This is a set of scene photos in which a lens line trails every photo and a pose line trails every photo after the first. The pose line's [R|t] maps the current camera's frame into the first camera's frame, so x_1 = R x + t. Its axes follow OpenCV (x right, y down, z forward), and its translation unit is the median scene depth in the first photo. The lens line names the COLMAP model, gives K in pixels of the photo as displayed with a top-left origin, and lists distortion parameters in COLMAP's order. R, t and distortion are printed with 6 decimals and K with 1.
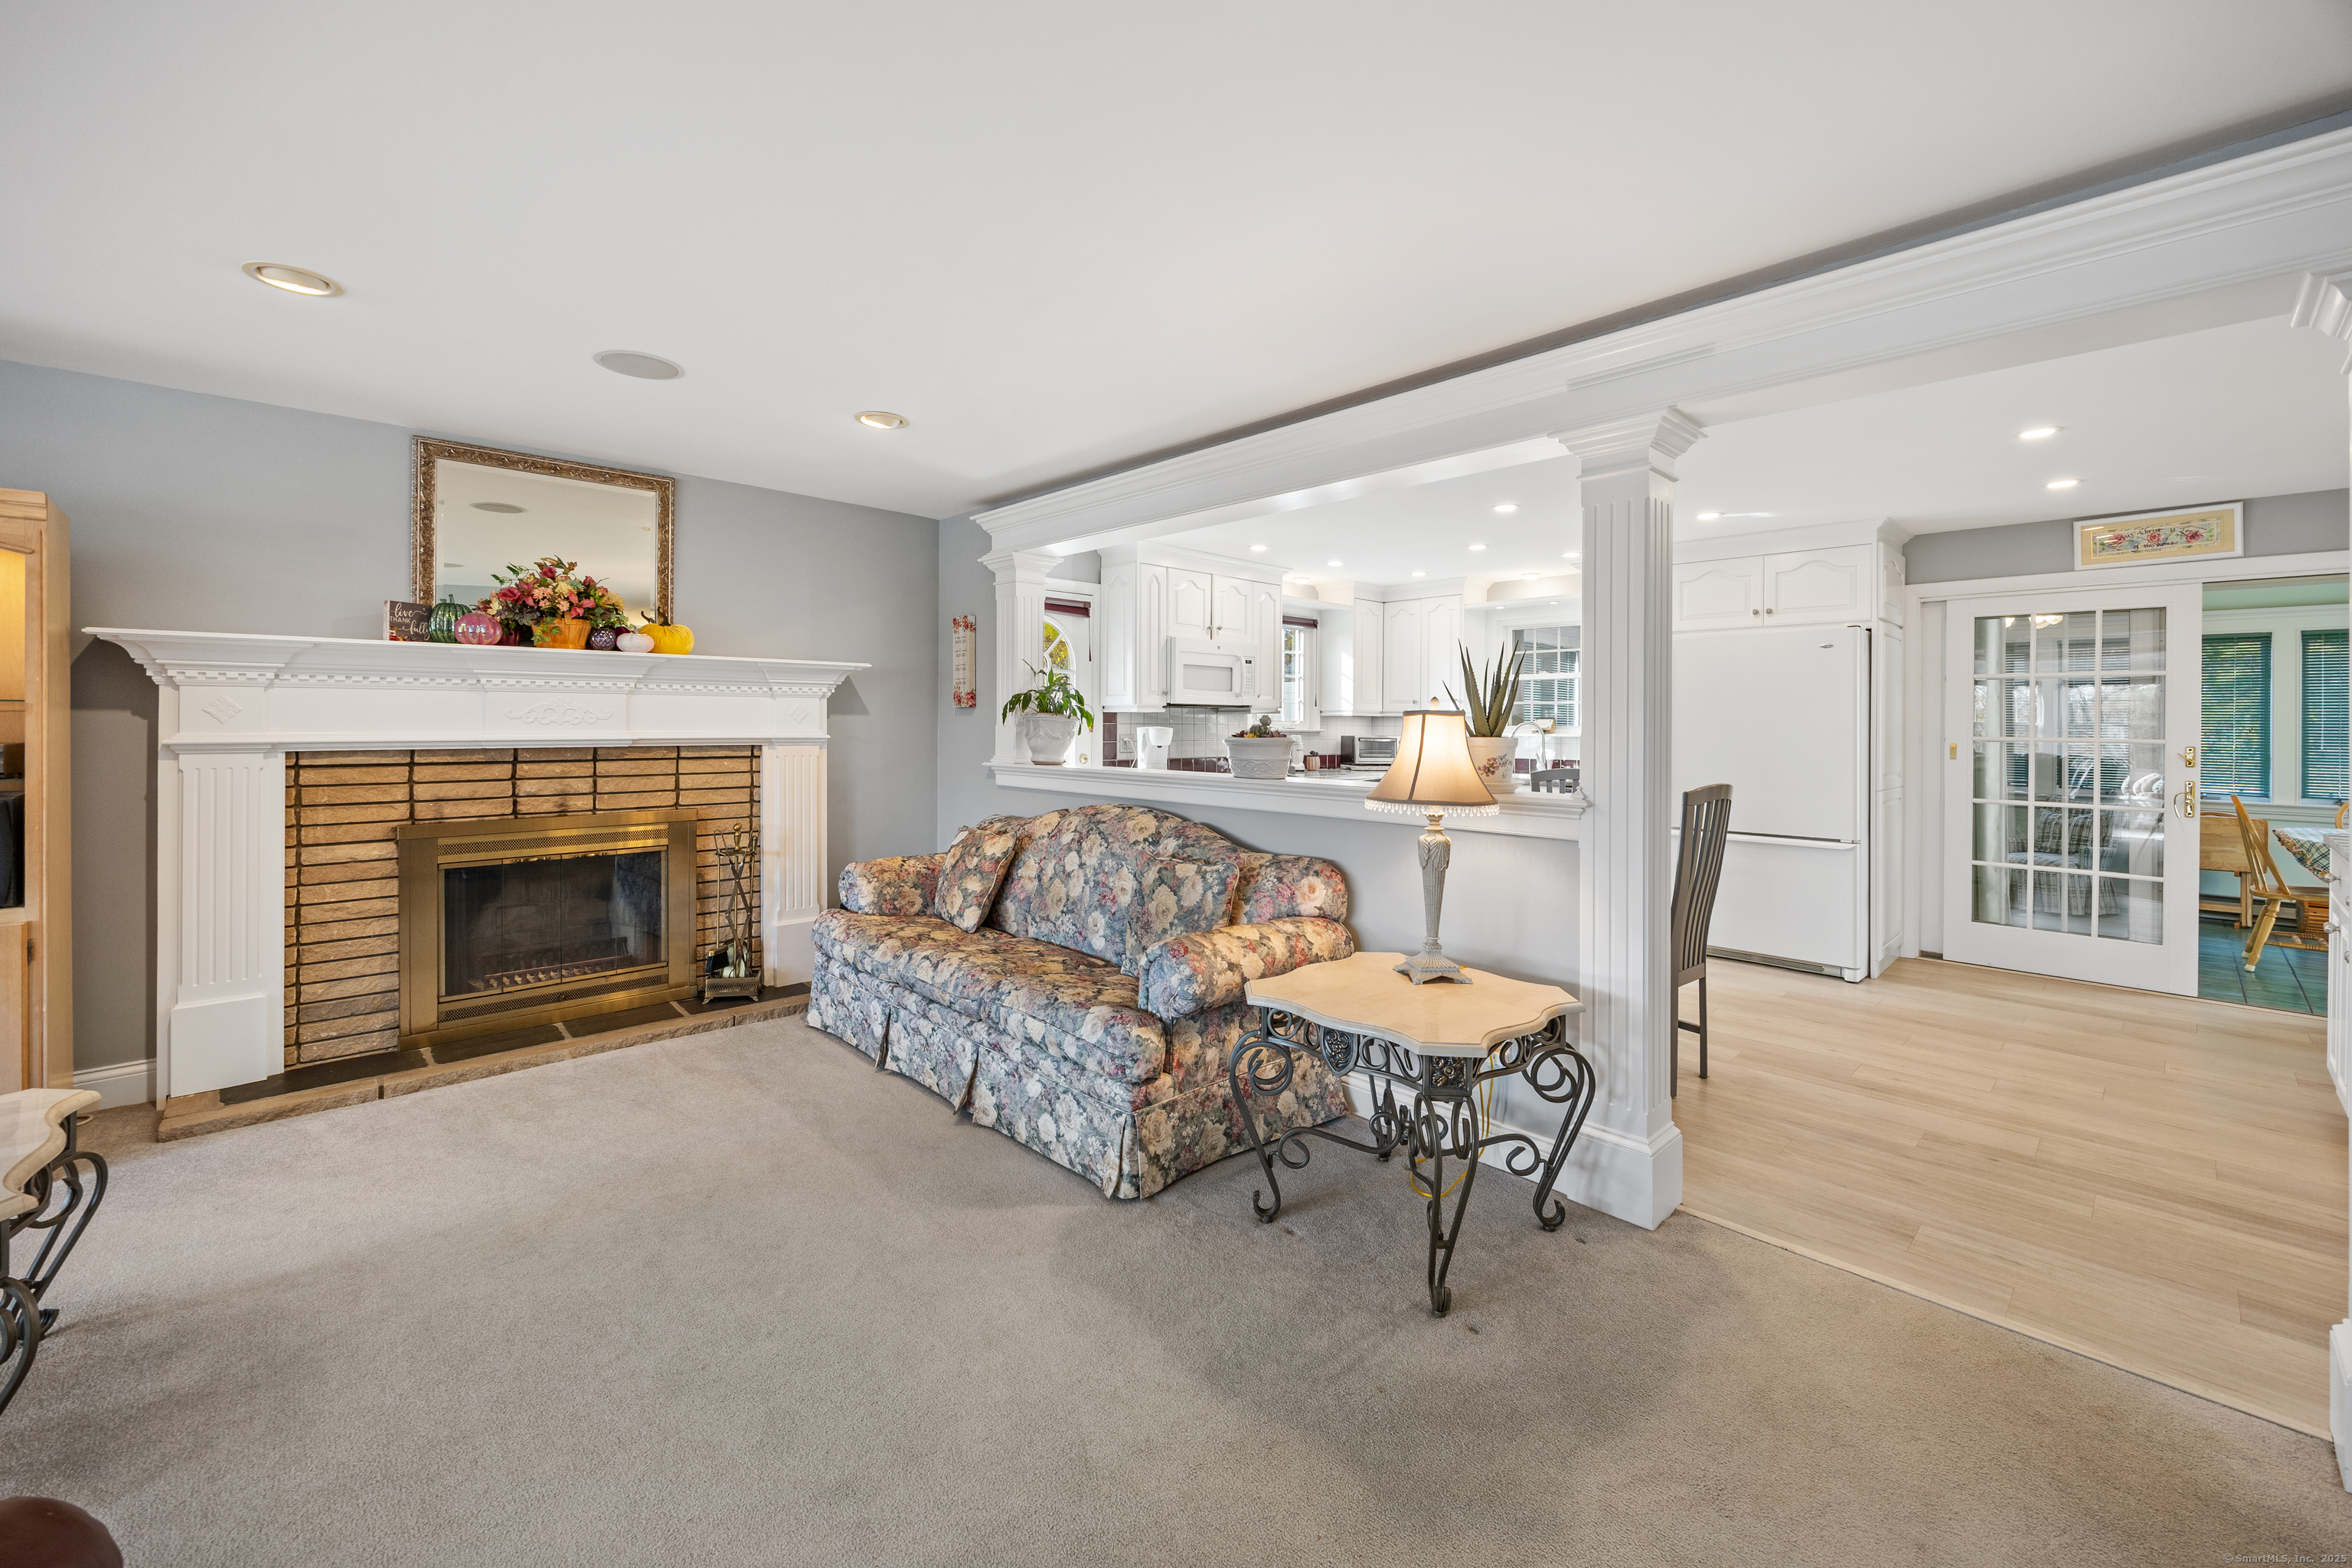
lens RADIAL K [[917.1, 0, 1176.9], [0, 917.1, 723.8], [0, 0, 1]] dist [-0.001325, -0.000131]
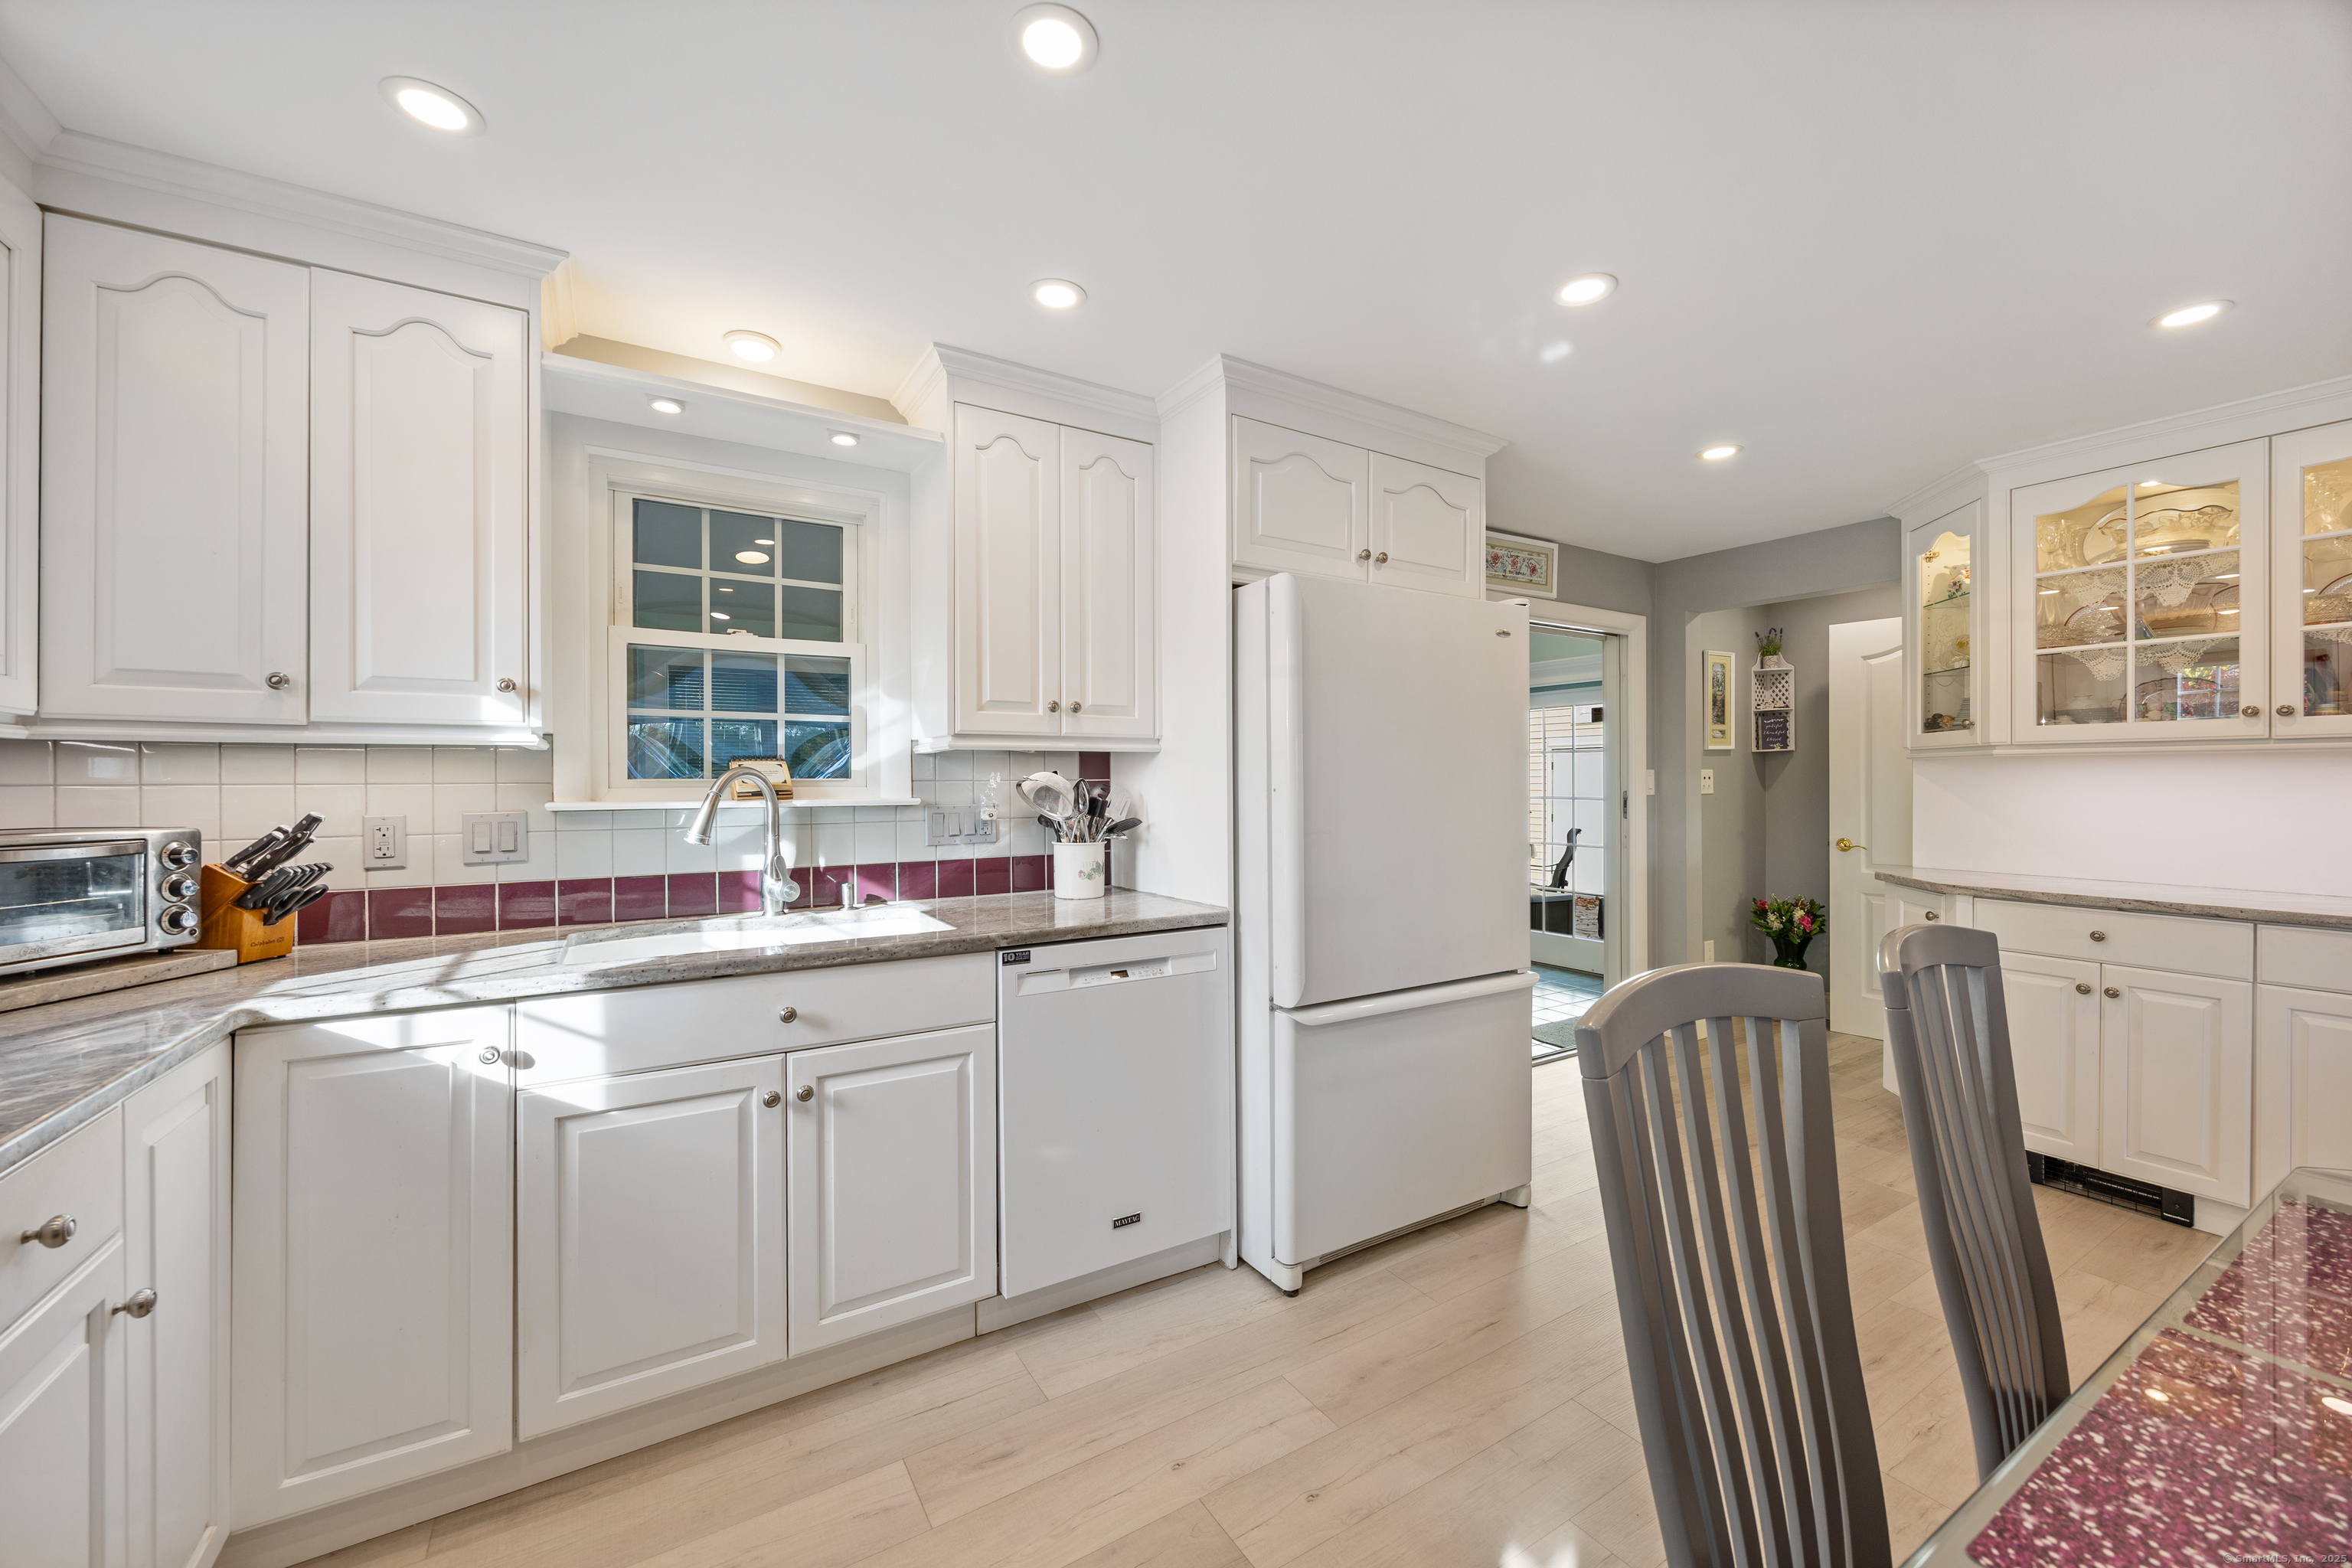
lens RADIAL K [[917.1, 0, 1192.9], [0, 917.1, 778.5], [0, 0, 1]] dist [-0.001325, -0.000131]
pose [[0.203873, -0.006582, 0.978975, 0.106298], [0.003632, 0.999976, 0.005967, 0.000710], [-0.978991, 0.002339, 0.203892, 1.001617]]
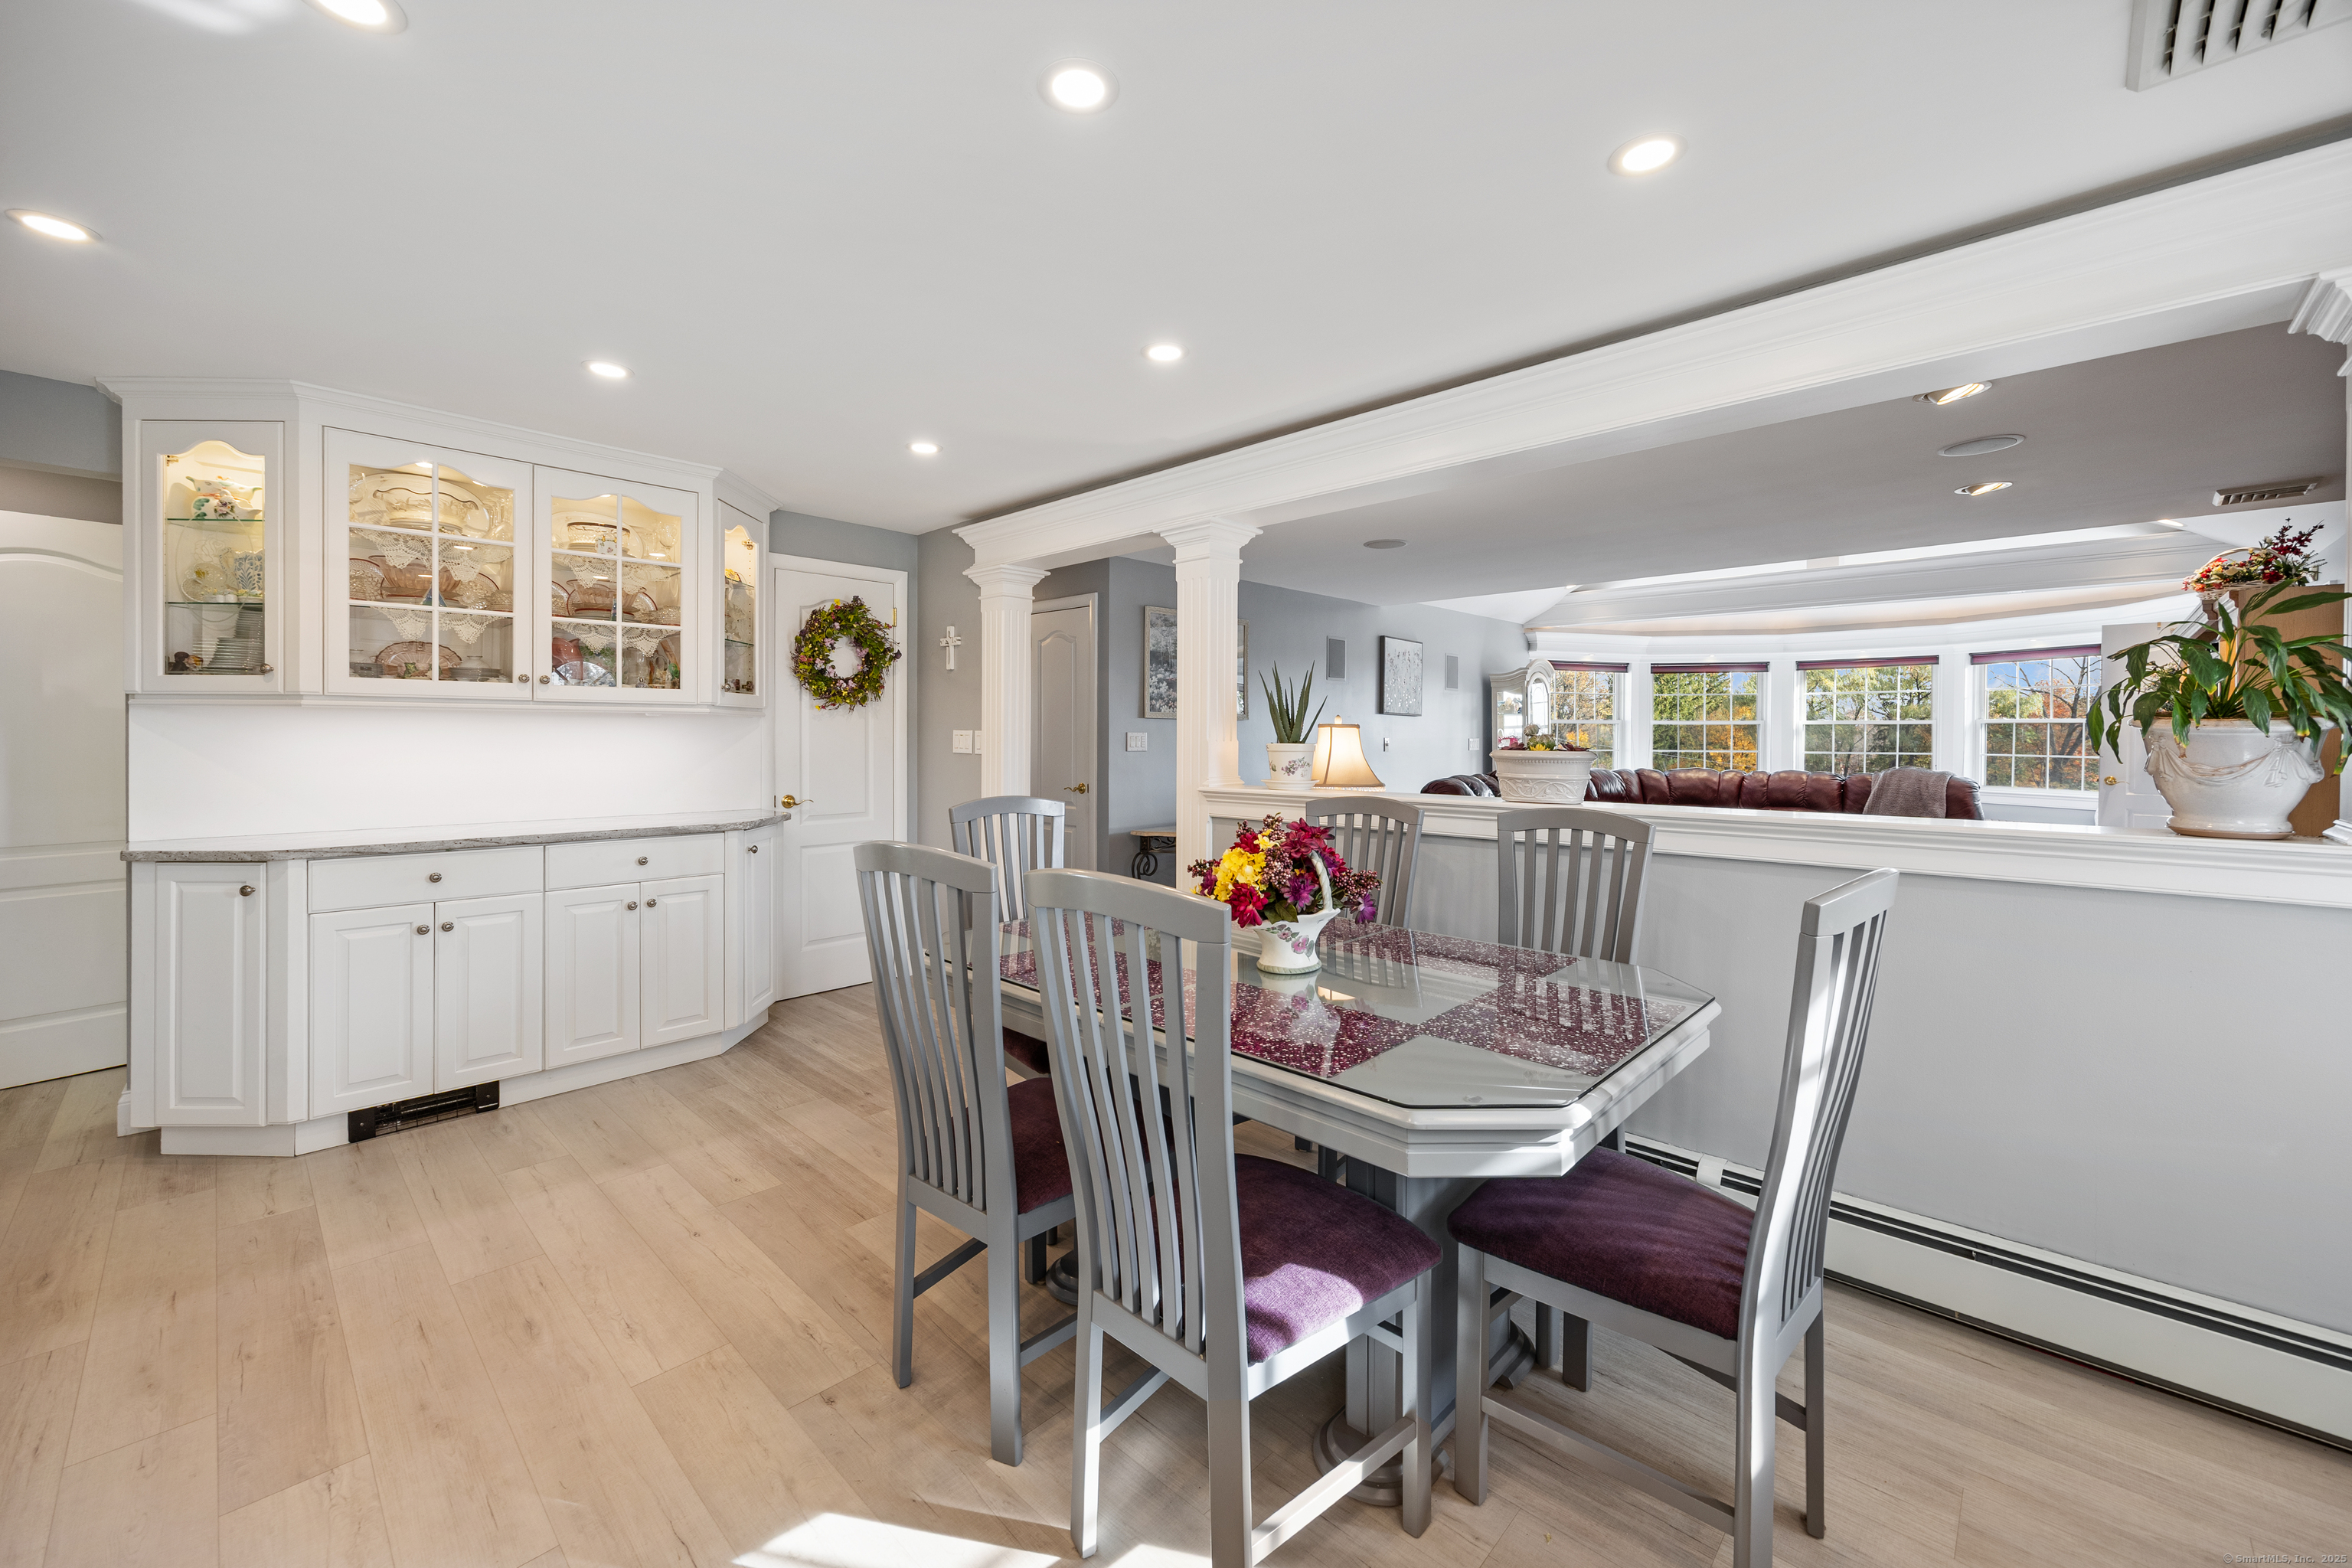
lens RADIAL K [[917.1, 0, 1174.5], [0, 917.1, 737.7], [0, 0, 1]] dist [-0.001325, -0.000131]
pose [[-0.998809, -0.008105, -0.048122, 0.305654], [-0.008431, 0.999943, 0.006562, 0.002282], [0.048066, 0.006960, -0.998820, 1.195589]]
